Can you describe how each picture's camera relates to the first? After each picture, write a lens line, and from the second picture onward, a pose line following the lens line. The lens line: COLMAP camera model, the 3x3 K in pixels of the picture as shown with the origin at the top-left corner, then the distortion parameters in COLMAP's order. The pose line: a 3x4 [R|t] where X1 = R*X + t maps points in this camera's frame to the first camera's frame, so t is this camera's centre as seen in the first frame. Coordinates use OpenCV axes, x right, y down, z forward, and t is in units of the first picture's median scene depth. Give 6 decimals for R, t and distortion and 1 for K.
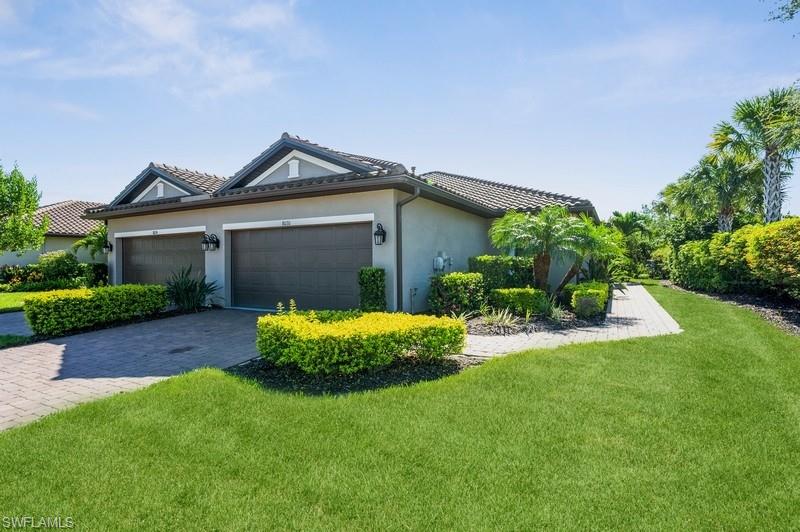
lens RADIAL K [[407.2, 0, 398.9], [0, 407.2, 263.9], [0, 0, 1]] dist [-0.005957, -0.000166]
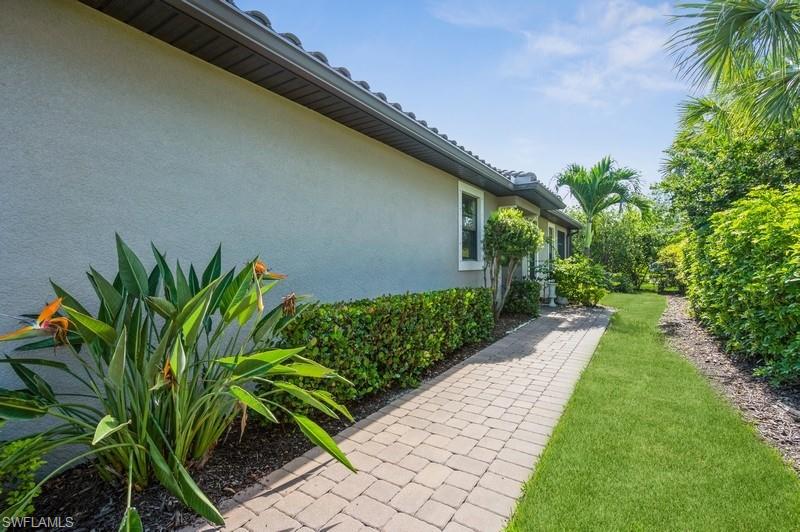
lens RADIAL K [[369.1, 0, 401.1], [0, 369.1, 262.6], [0, 0, 1]] dist [-0.013840, -0.000183]
pose [[0.995996, 0.004433, -0.089285, 0.412121], [-0.004981, 0.999970, -0.005910, -0.004623], [0.089256, 0.006332, 0.995989, 0.602429]]
